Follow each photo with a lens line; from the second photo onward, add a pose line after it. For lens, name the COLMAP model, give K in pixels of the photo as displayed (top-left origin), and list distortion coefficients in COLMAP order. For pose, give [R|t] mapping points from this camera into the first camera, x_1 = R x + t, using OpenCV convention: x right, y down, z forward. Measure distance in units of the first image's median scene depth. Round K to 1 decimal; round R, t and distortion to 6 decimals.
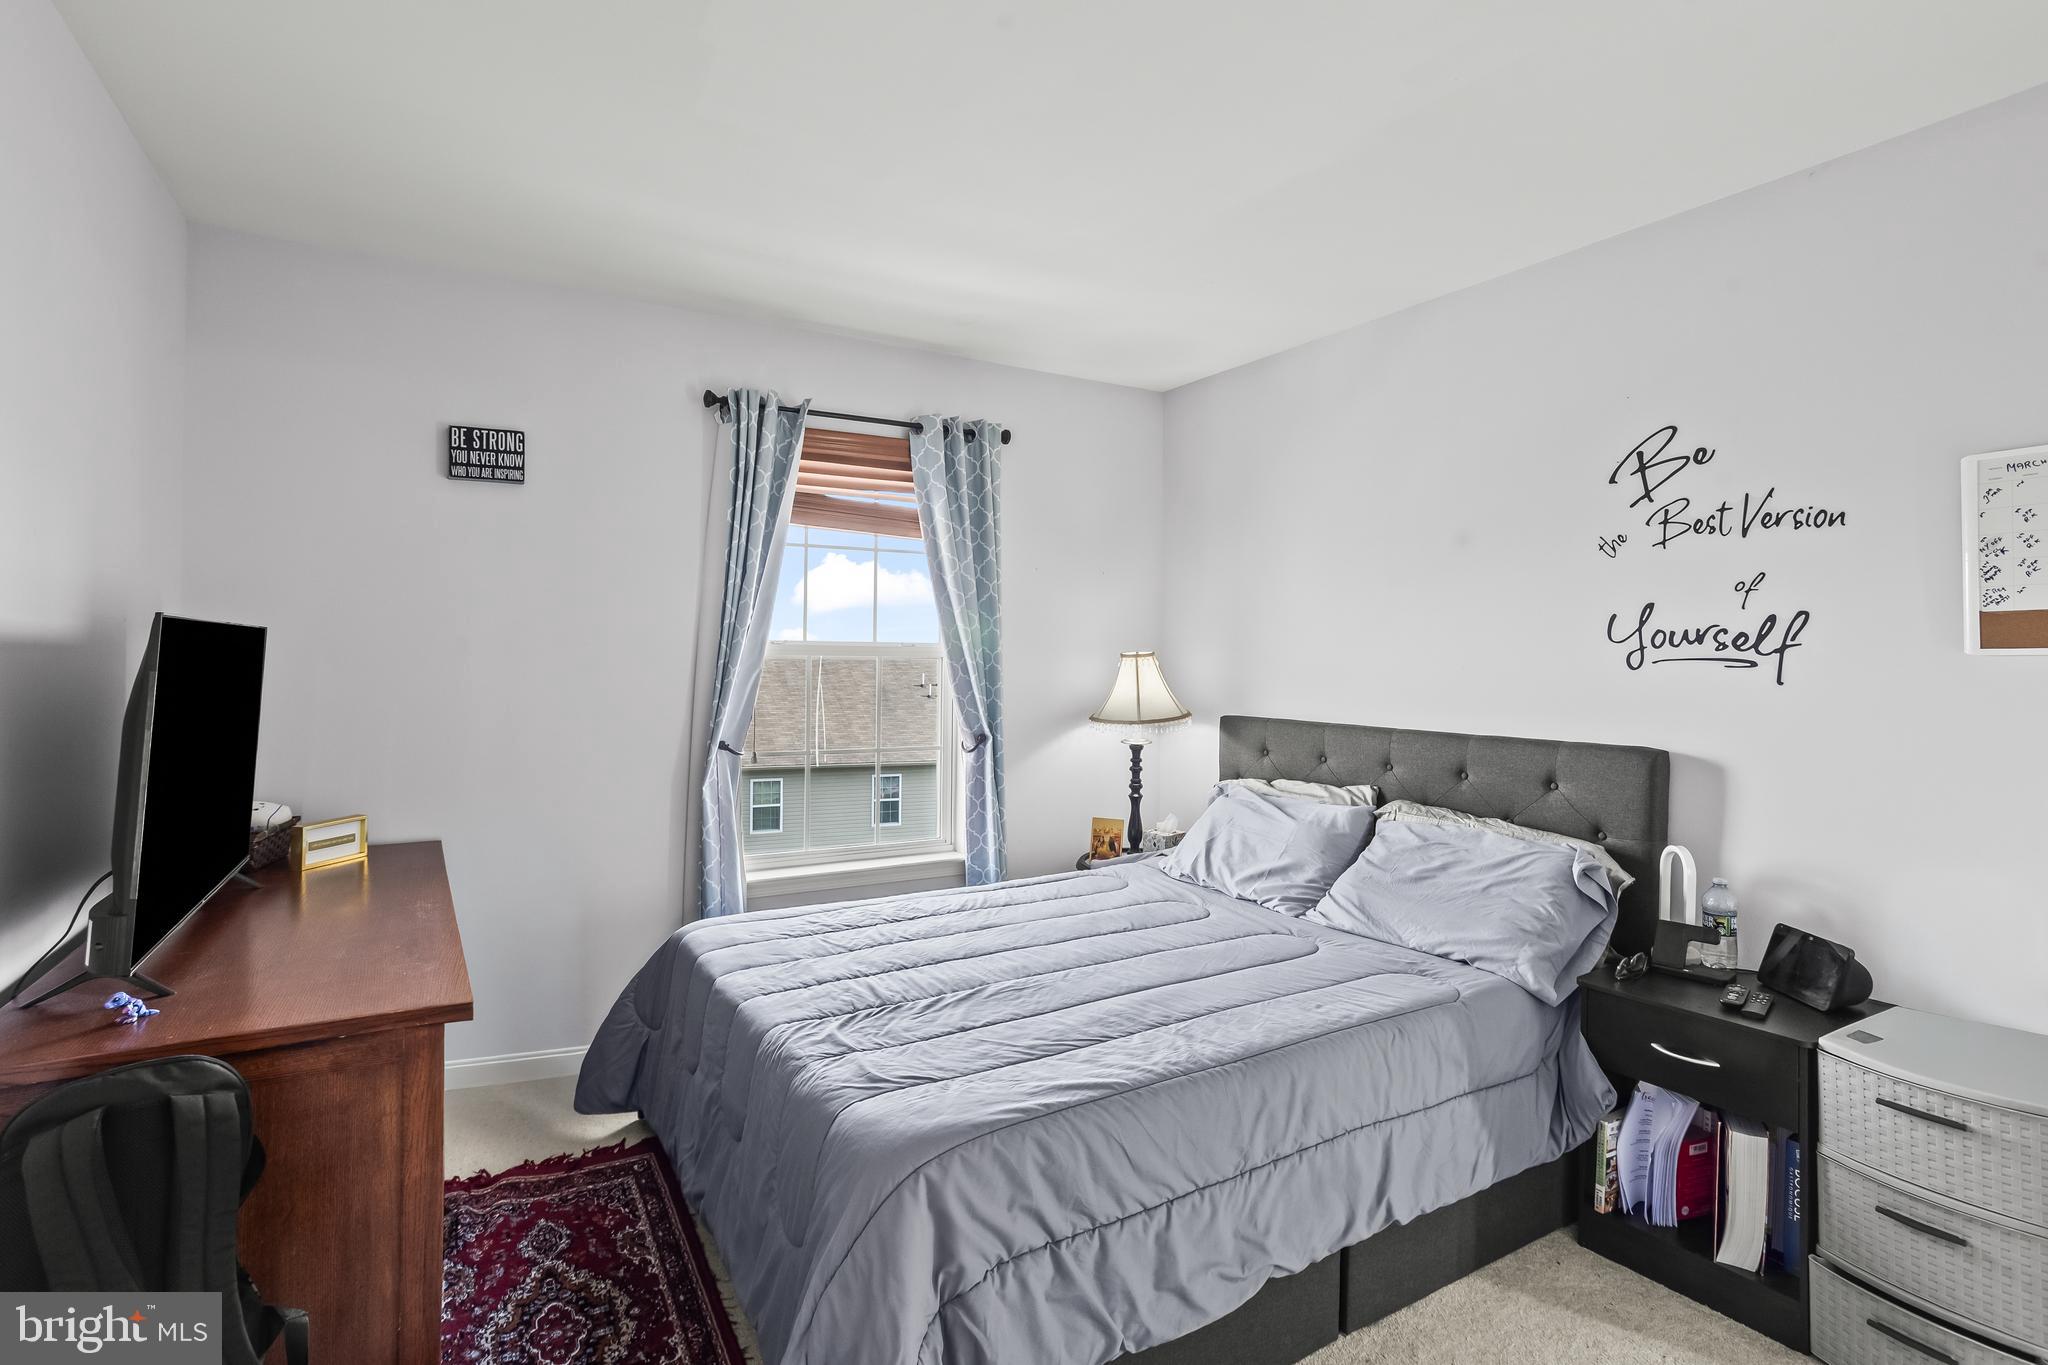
lens RADIAL K [[997.3, 0, 1026.5], [0, 997.3, 674.9], [0, 0, 1]] dist [-0.030740, 0.017967]
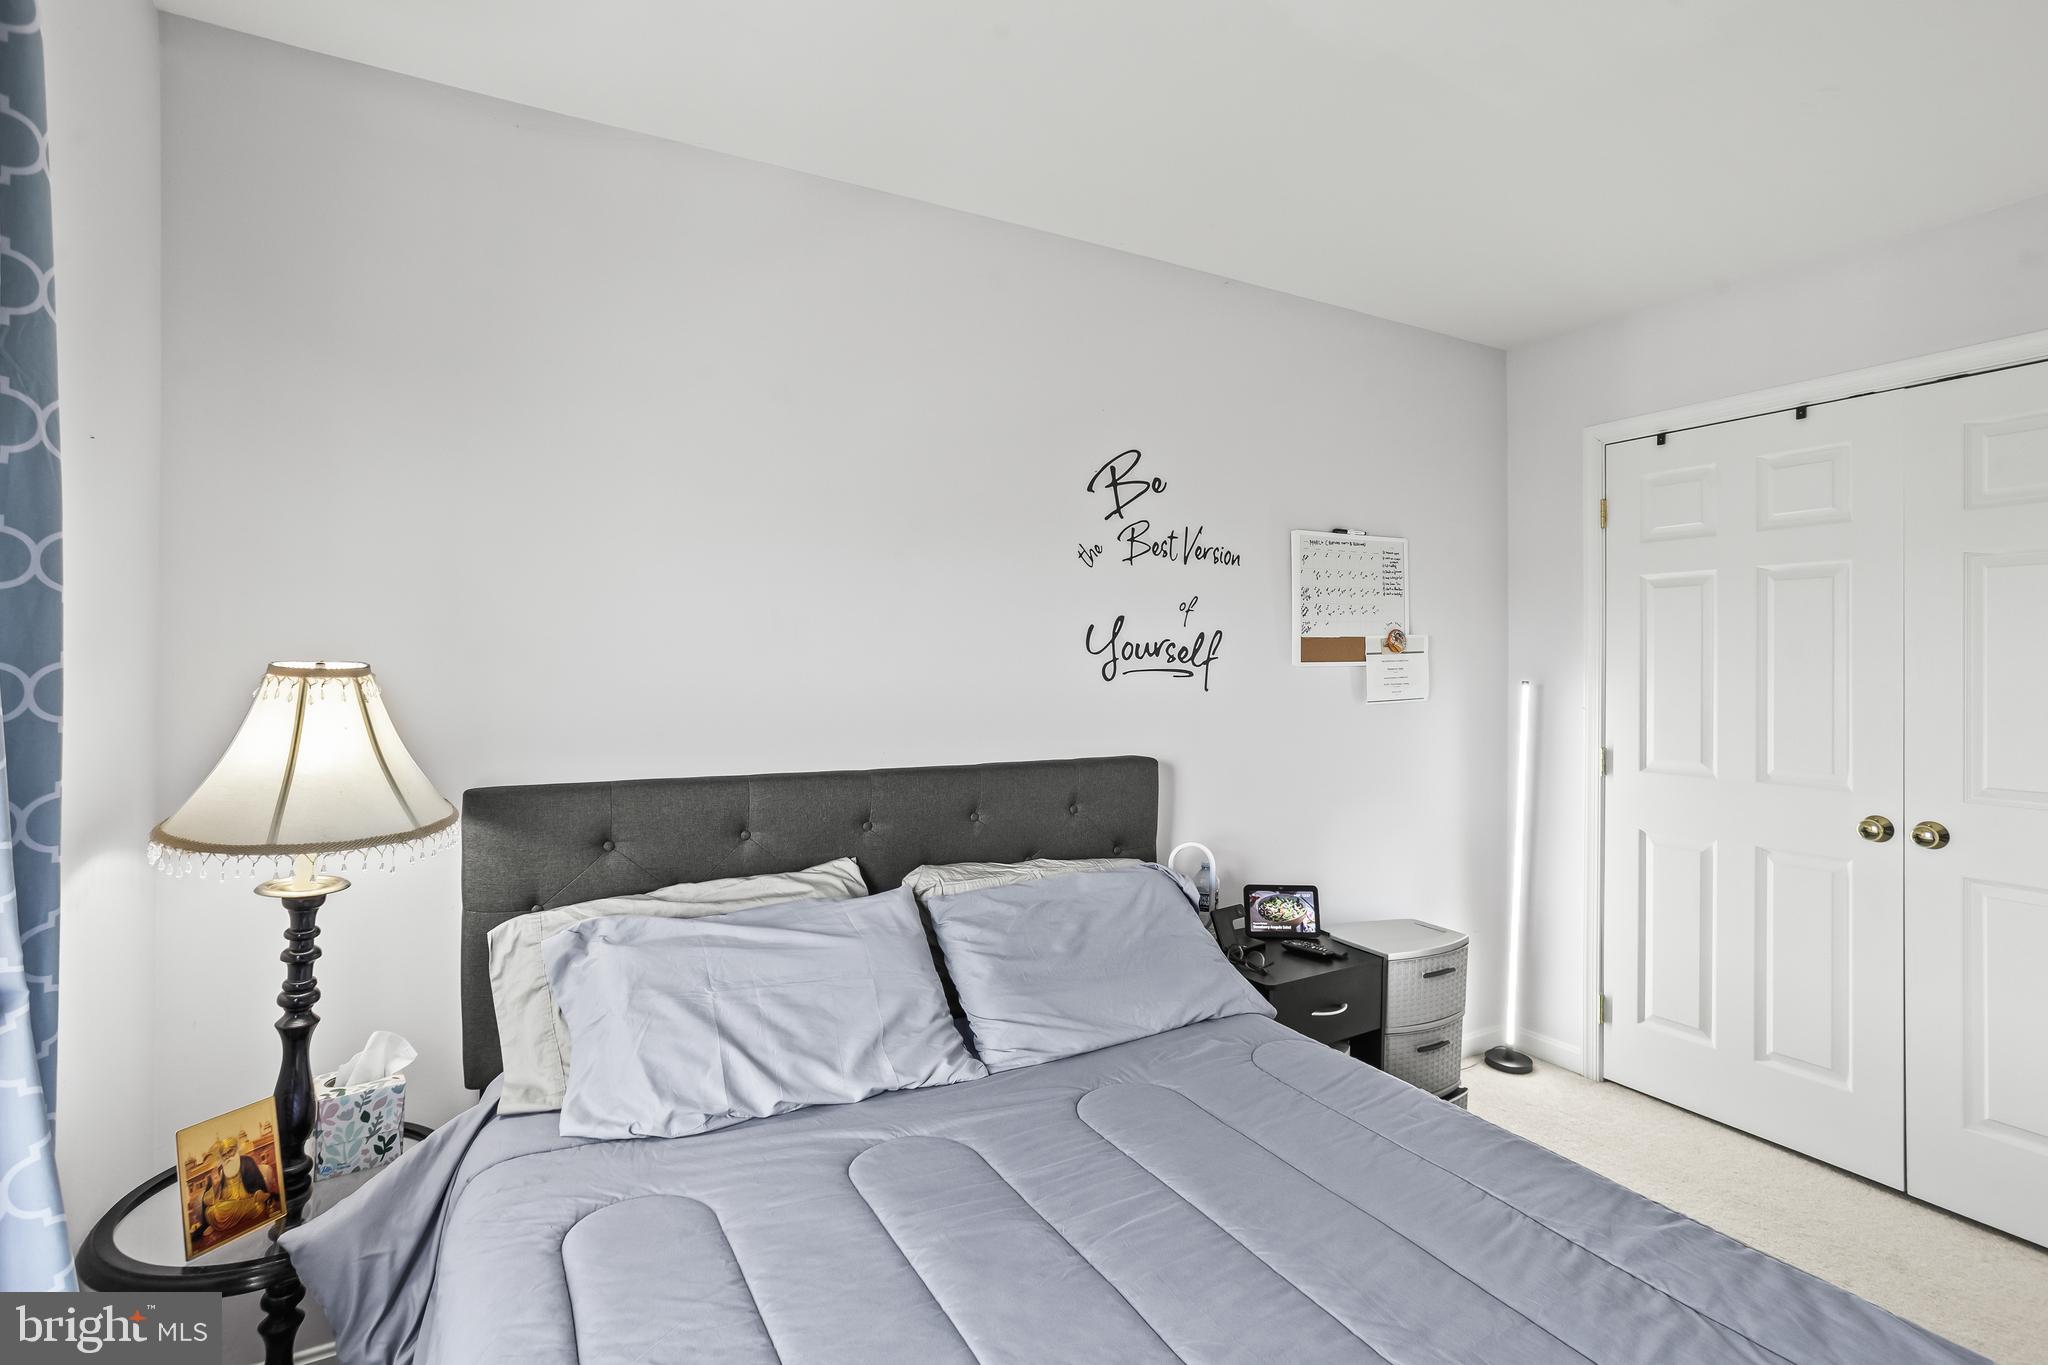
lens RADIAL K [[997.3, 0, 1025.1], [0, 997.3, 674.1], [0, 0, 1]] dist [-0.030740, 0.017967]
pose [[0.029087, -0.023324, 0.999305, -0.426170], [0.009794, 0.999686, 0.023047, -0.037789], [-0.999529, 0.009117, 0.029306, 1.096981]]
